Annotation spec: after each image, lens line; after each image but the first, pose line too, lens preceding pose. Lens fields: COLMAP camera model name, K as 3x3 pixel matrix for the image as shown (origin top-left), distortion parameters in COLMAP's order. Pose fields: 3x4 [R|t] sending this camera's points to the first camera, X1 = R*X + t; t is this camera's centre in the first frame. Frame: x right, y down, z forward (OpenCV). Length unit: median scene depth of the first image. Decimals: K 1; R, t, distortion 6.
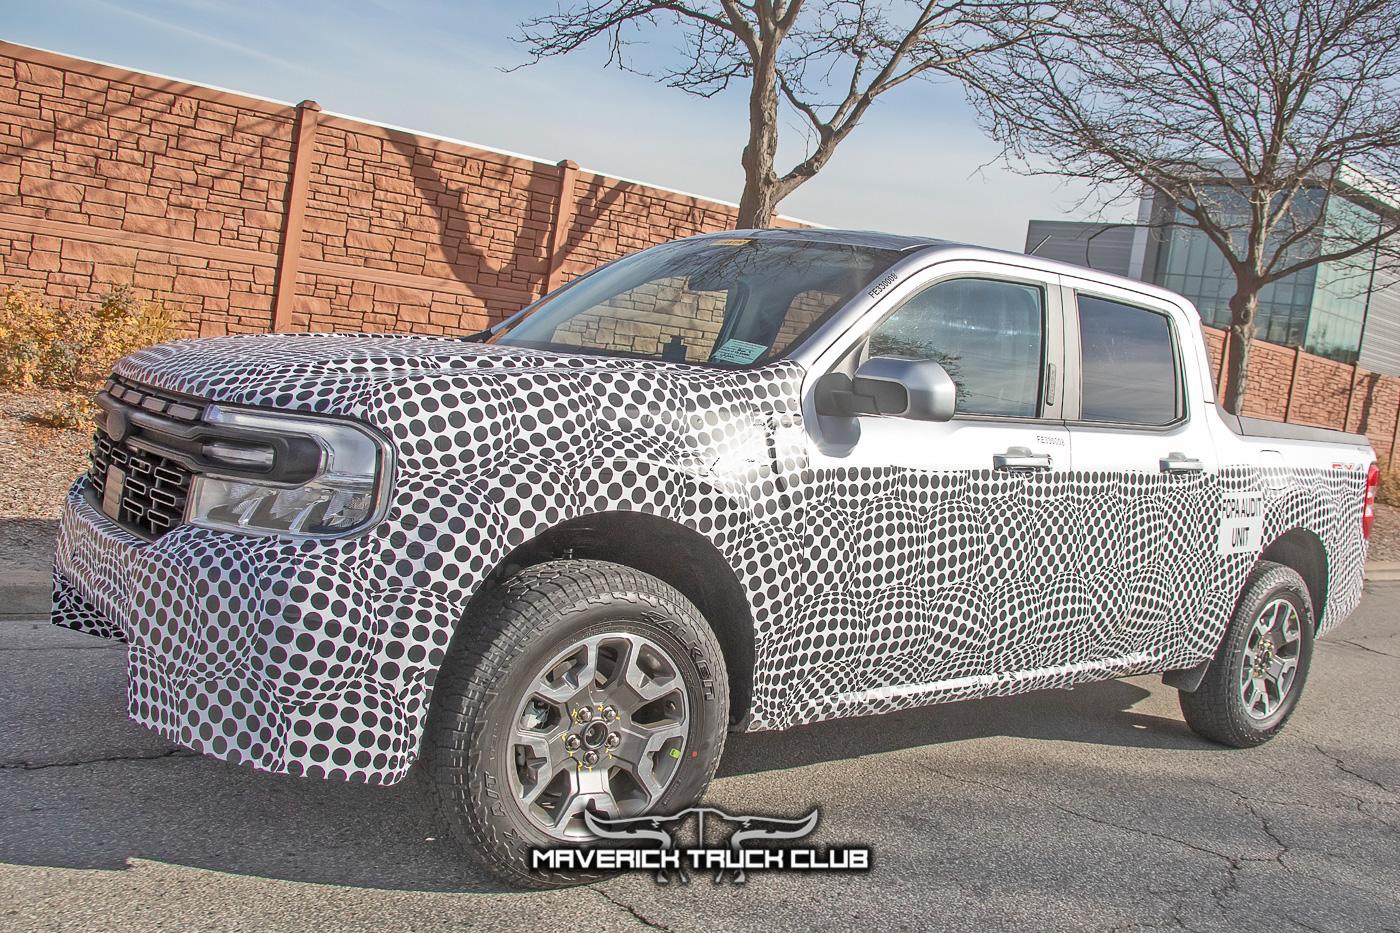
lens RADIAL K [[1282.8, 0, 765.1], [0, 1282.8, 488.4], [0, 0, 1]] dist [-0.159365, 0.099283]
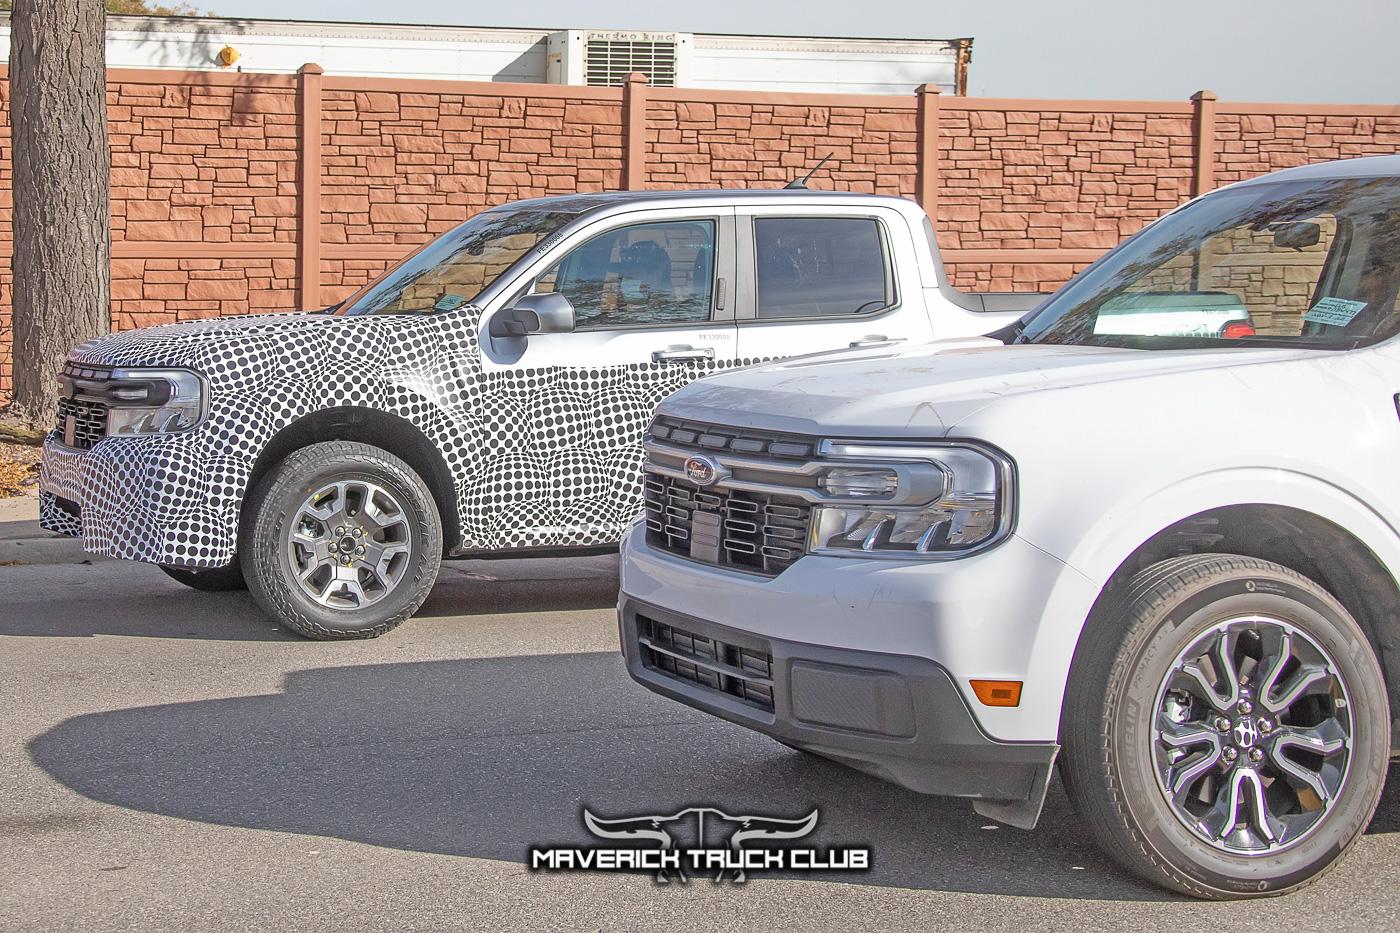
lens RADIAL K [[2744.3, 0, 697.4], [0, 2744.3, 418.3], [0, 0, 1]] dist [-0.099619, -0.232675]
pose [[0.958369, -0.104338, -0.265787, 1.353038], [0.090514, 0.993851, -0.063775, 0.320538], [0.270807, 0.037063, 0.961920, -2.470019]]
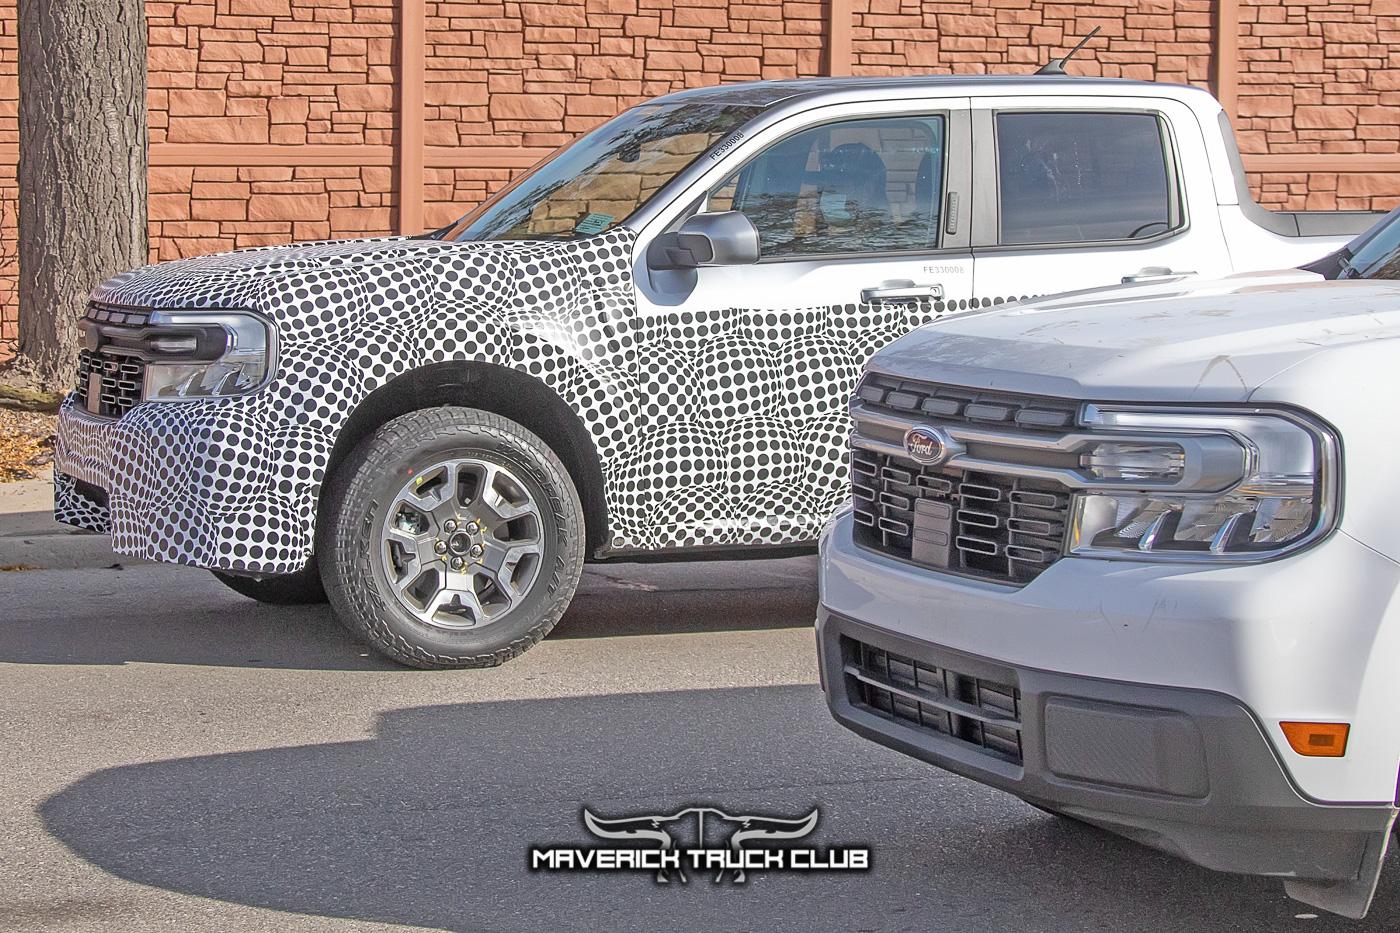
lens RADIAL K [[3433.7, 0, 727.6], [0, 3433.7, 414.5], [0, 0, 1]] dist [0.041153, 0.491057]
pose [[0.942532, -0.101056, -0.318466, 1.291341], [0.087064, 0.994518, -0.057909, 0.307748], [0.322572, 0.026855, 0.946164, -2.276691]]
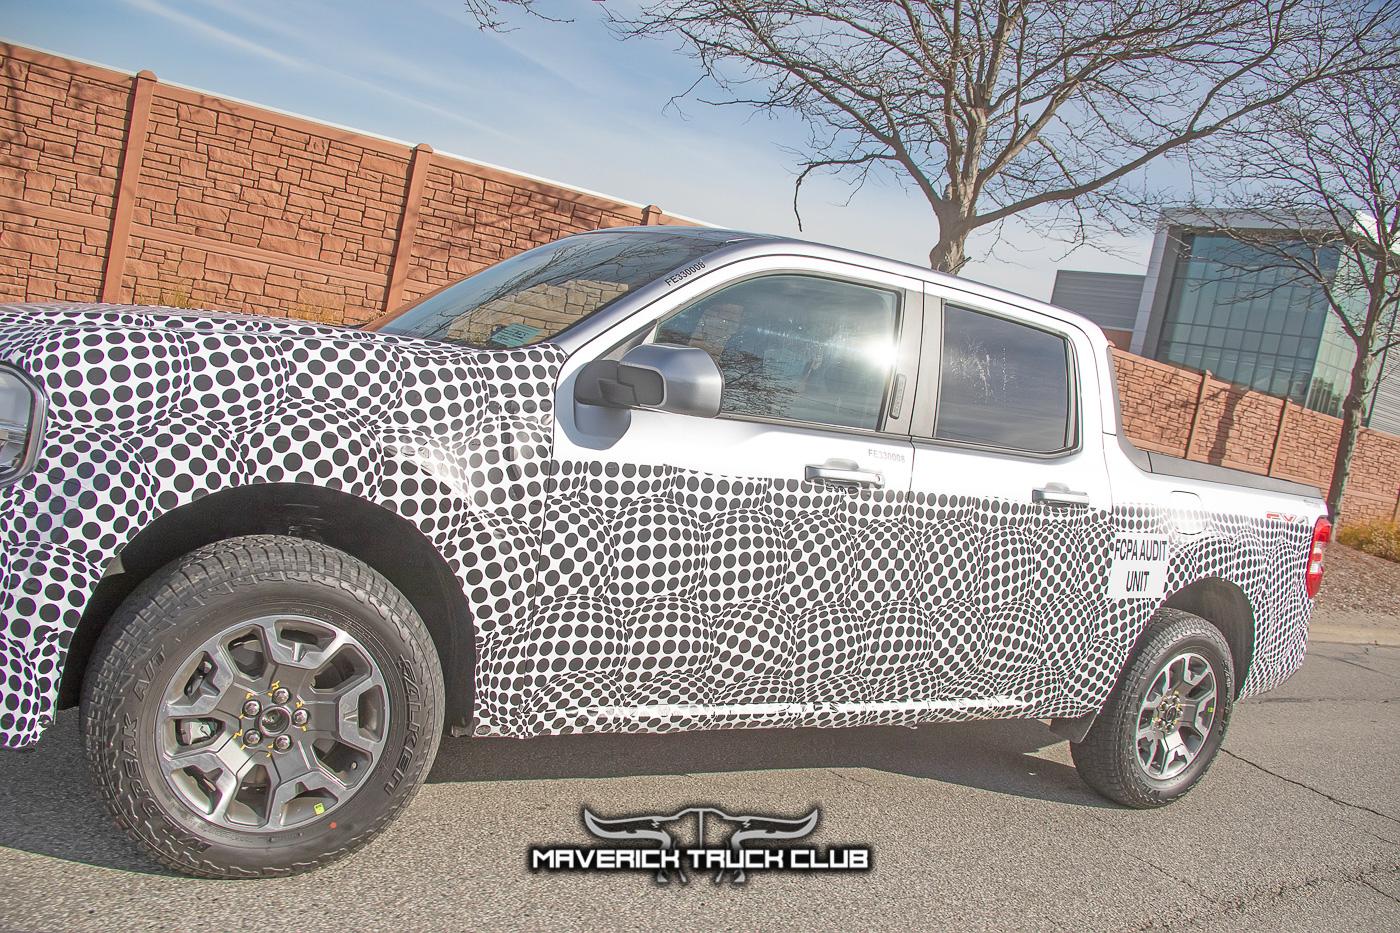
lens RADIAL K [[1113.4, 0, 701.4], [0, 1113.4, 487.6], [0, 0, 1]] dist [-0.152828, 0.089735]
pose [[0.984539, 0.070976, -0.160145, 0.314192], [-0.074568, 0.997079, -0.016529, 0.012137], [0.158504, 0.028215, 0.986955, 0.268607]]
